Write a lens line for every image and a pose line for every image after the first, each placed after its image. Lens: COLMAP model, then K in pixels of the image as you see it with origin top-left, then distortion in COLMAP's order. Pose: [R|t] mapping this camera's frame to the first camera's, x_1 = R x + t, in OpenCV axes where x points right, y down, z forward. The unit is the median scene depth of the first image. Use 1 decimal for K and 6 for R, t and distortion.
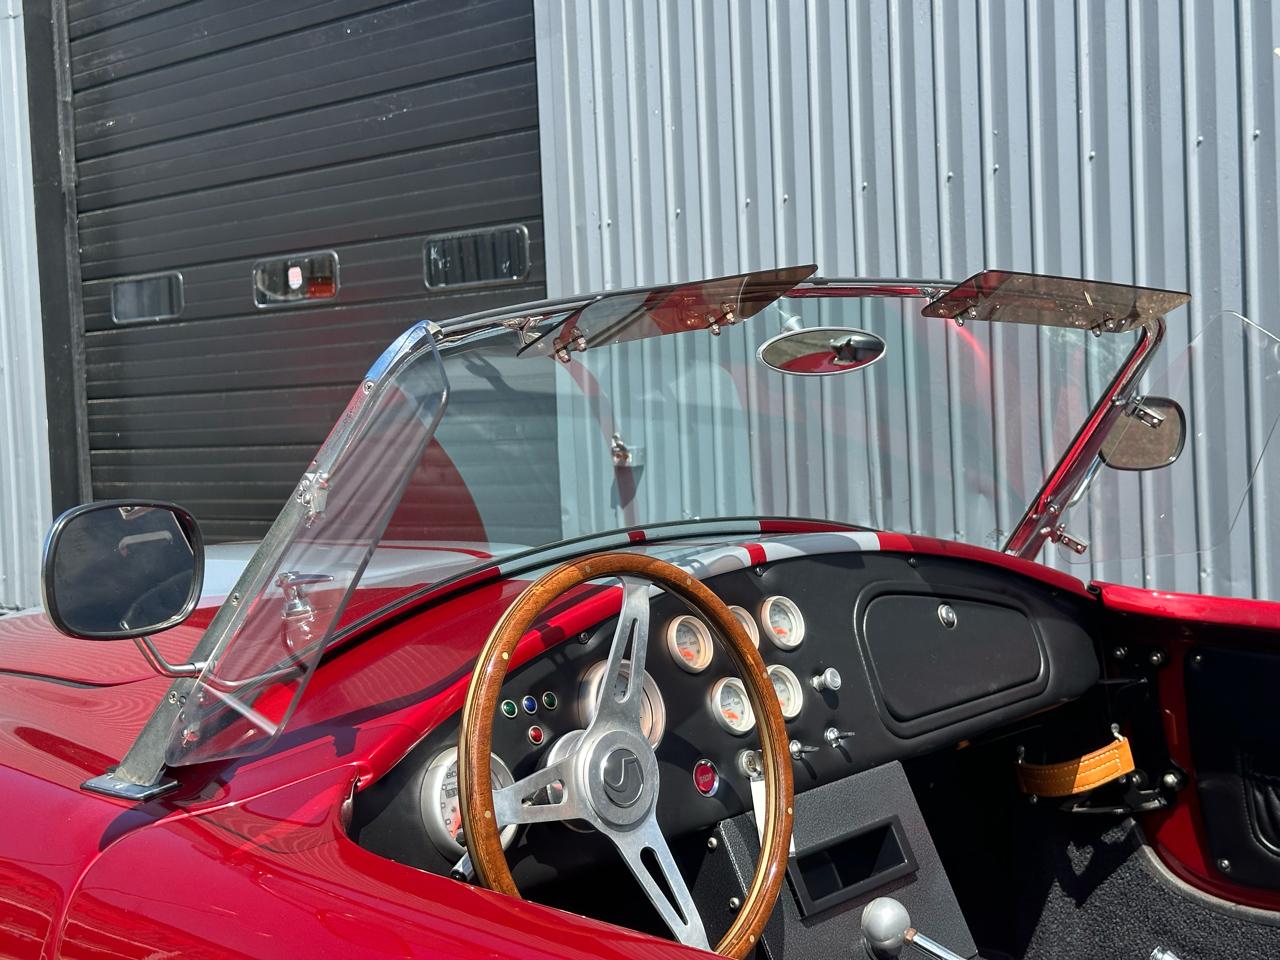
lens RADIAL K [[1782.3, 0, 631.7], [0, 1782.3, 487.7], [0, 0, 1]] dist [0.120259, 0.000000]
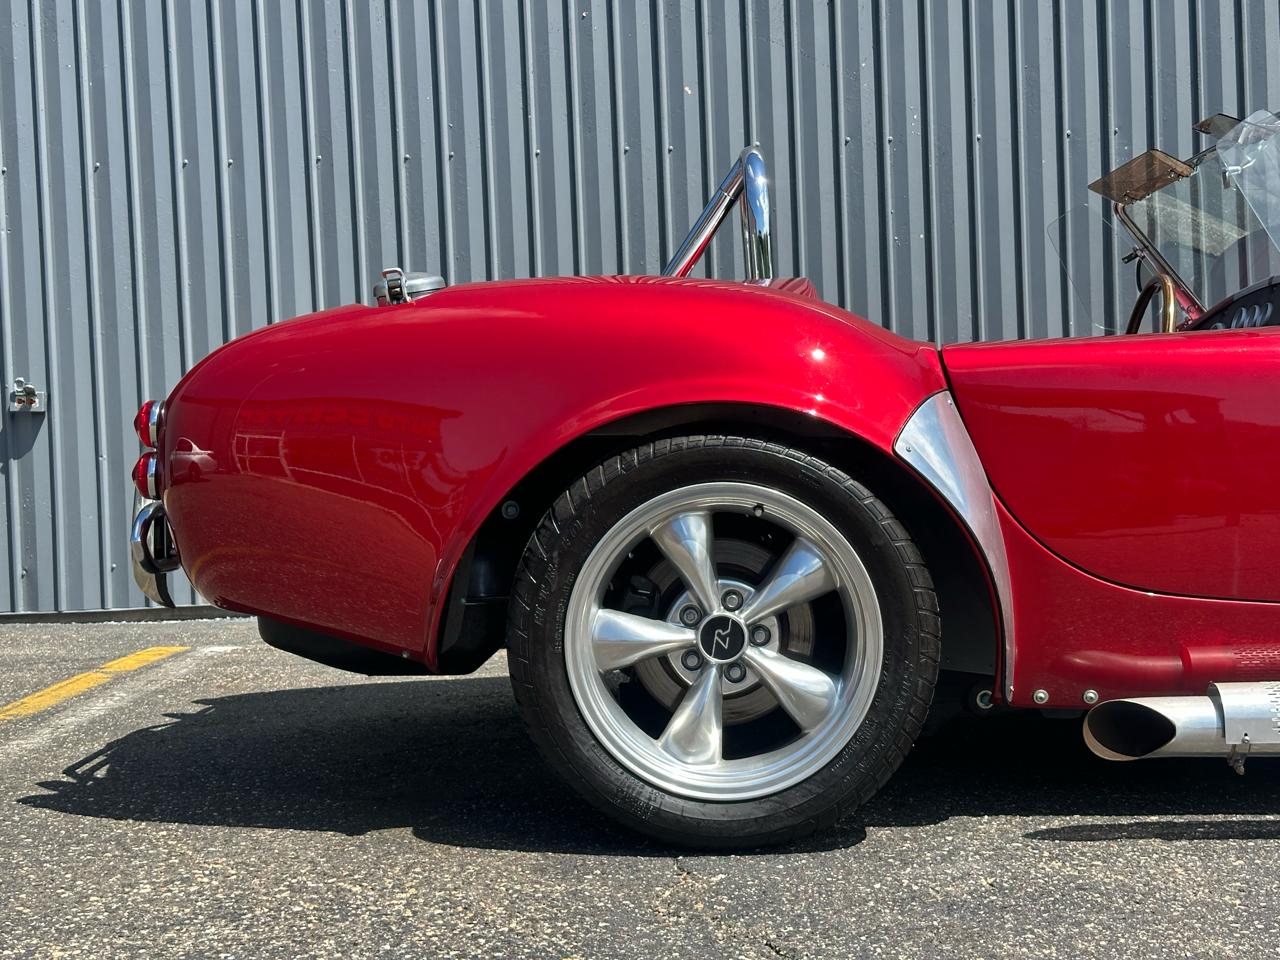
lens RADIAL K [[1782.3, 0, 635.0], [0, 1782.3, 466.1], [0, 0, 1]] dist [0.120259, 0.000000]
pose [[0.744636, 0.007009, 0.667434, -0.335317], [0.039588, 0.997721, -0.054645, 0.066533], [-0.666296, 0.067113, 0.742661, 0.030248]]
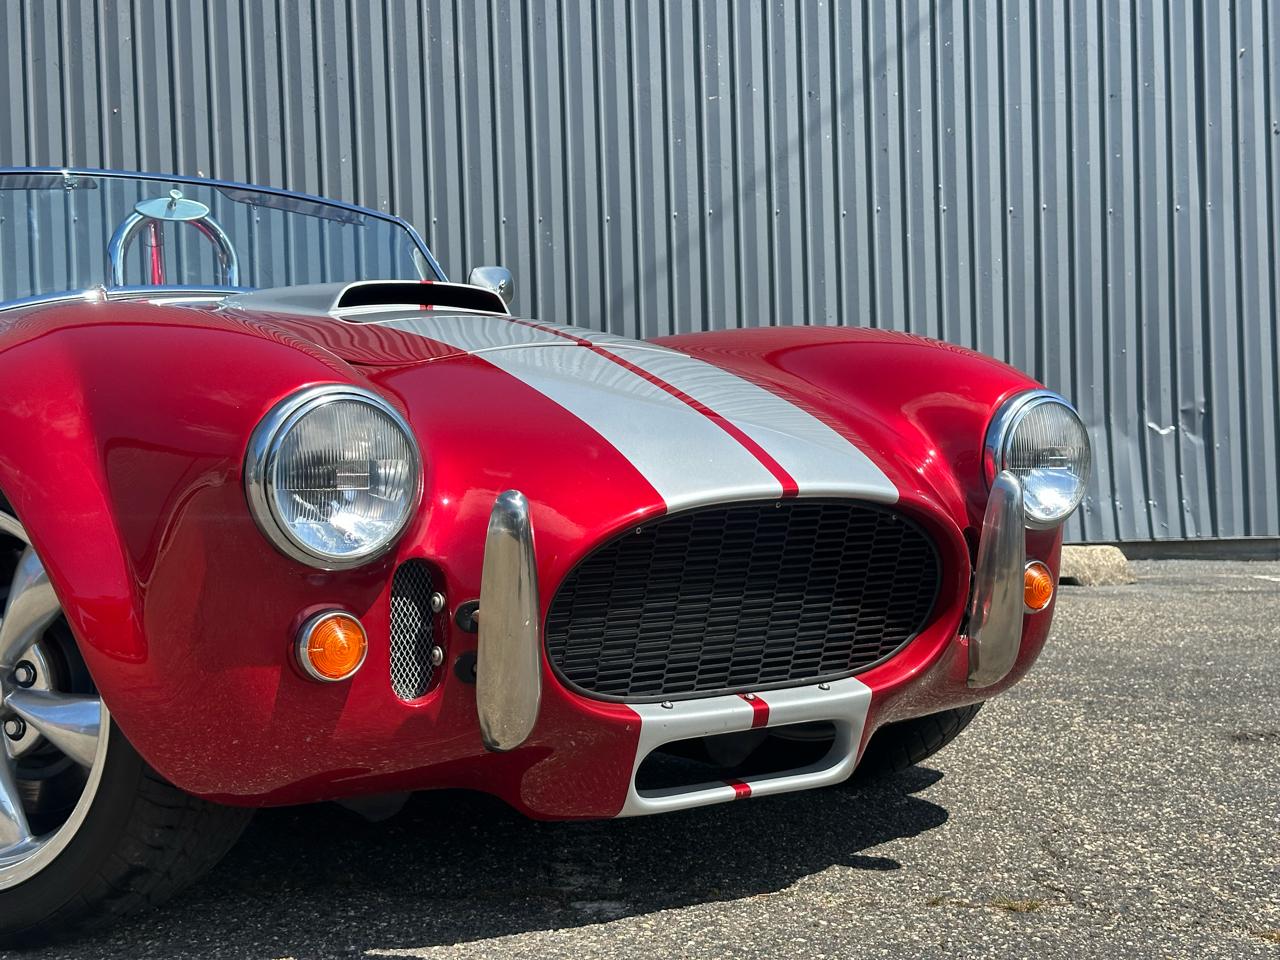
lens RADIAL K [[1782.3, 0, 642.6], [0, 1782.3, 473.9], [0, 0, 1]] dist [0.120259, 0.000000]
pose [[0.677414, 0.022502, 0.735258, -0.355046], [0.033595, 0.997543, -0.061481, 0.093800], [-0.734835, 0.066349, 0.674993, -0.252948]]
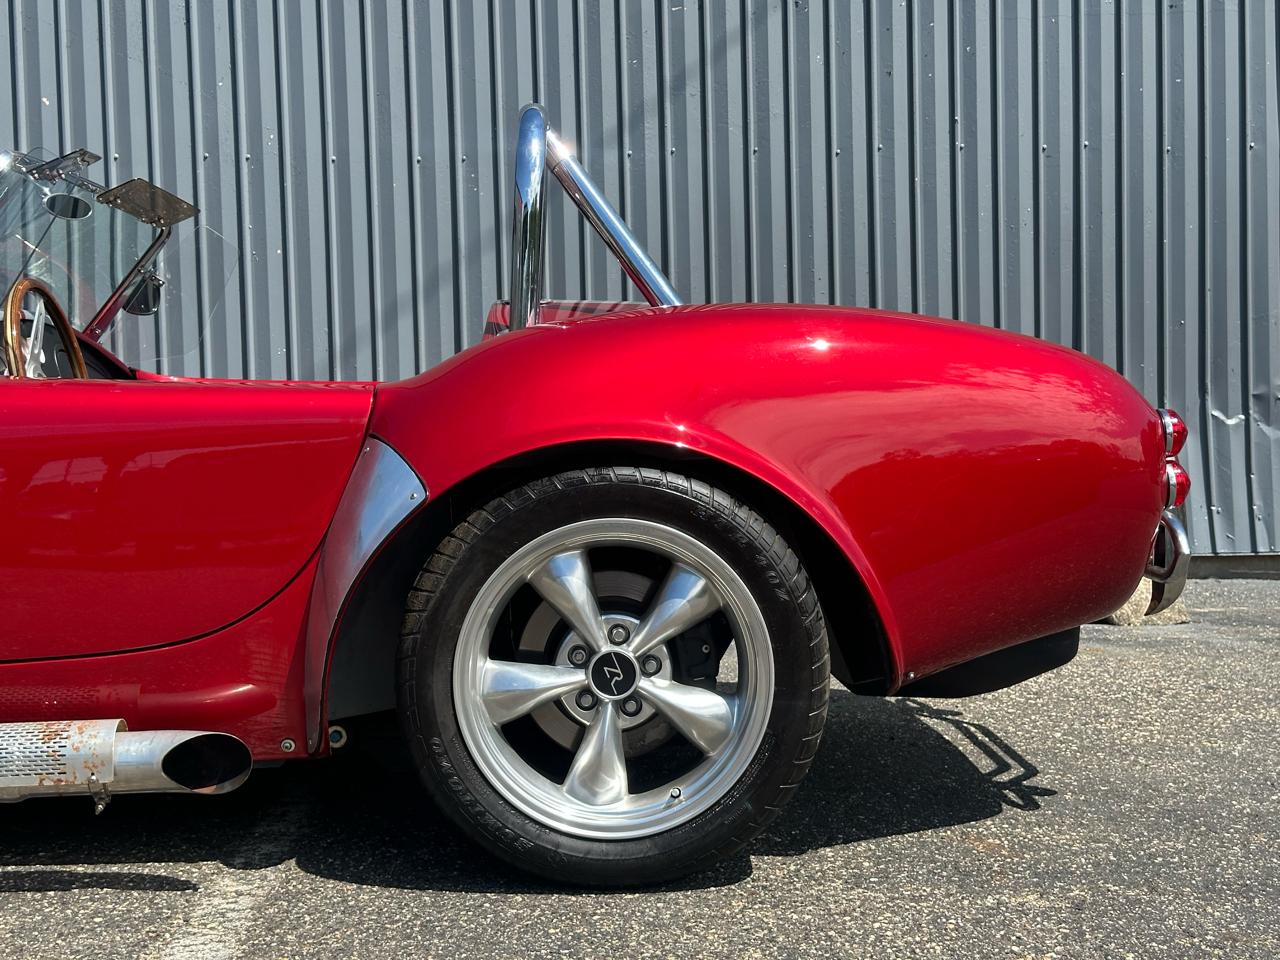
lens RADIAL K [[1782.3, 0, 656.4], [0, 1782.3, 467.9], [0, 0, 1]] dist [0.120259, 0.000000]
pose [[0.702341, 0.011527, 0.711747, -0.177245], [0.025548, 0.998816, -0.041387, 0.065186], [-0.711382, 0.047252, 0.701215, -0.174167]]
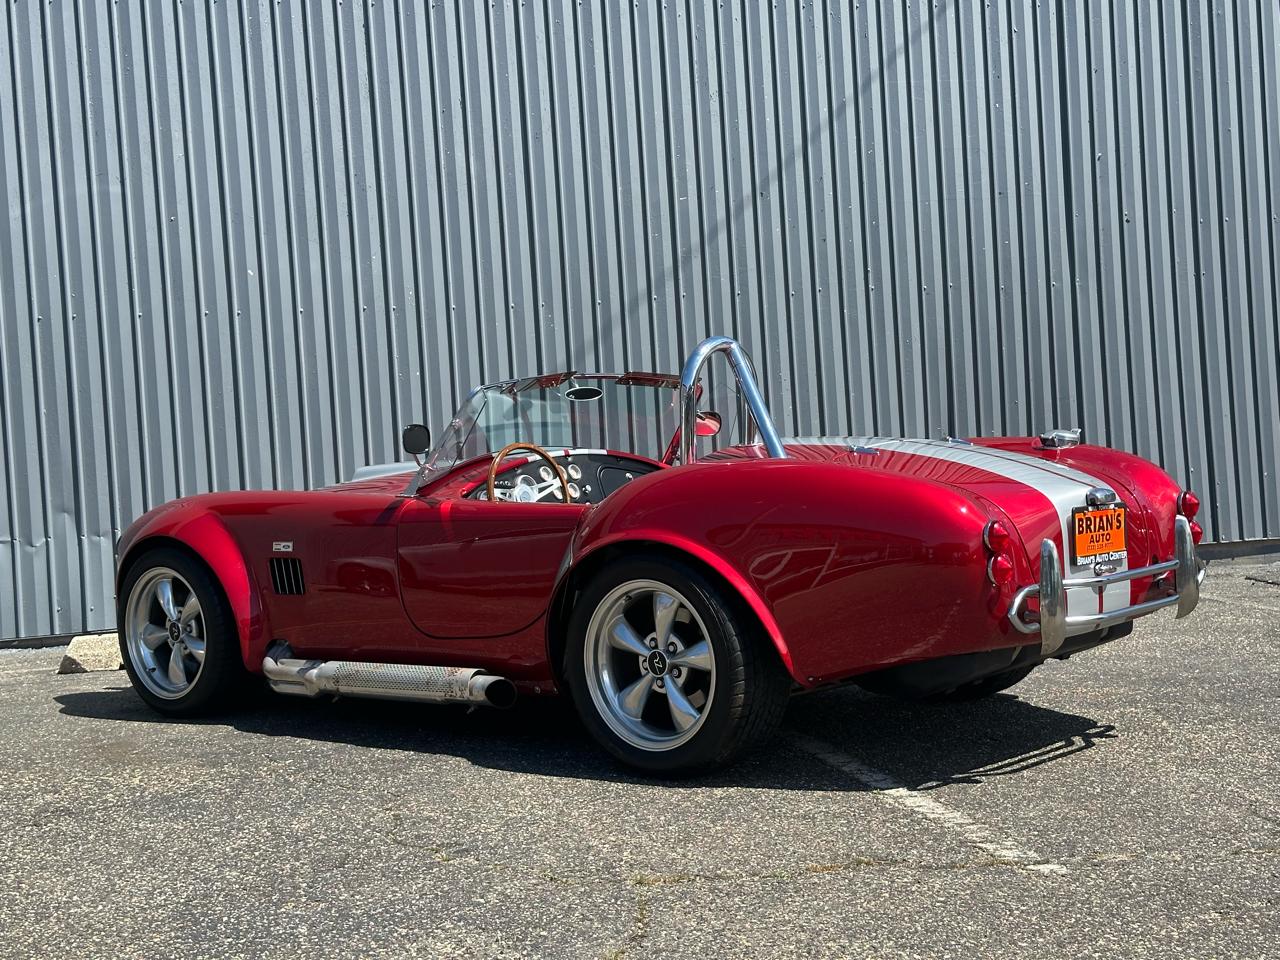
lens RADIAL K [[1782.3, 0, 654.5], [0, 1782.3, 465.9], [0, 0, 1]] dist [0.120259, 0.000000]
pose [[0.548765, -0.001051, 0.835976, -0.601937], [0.075648, 0.995959, -0.048406, 0.054480], [-0.832547, 0.089803, 0.546627, -0.233189]]
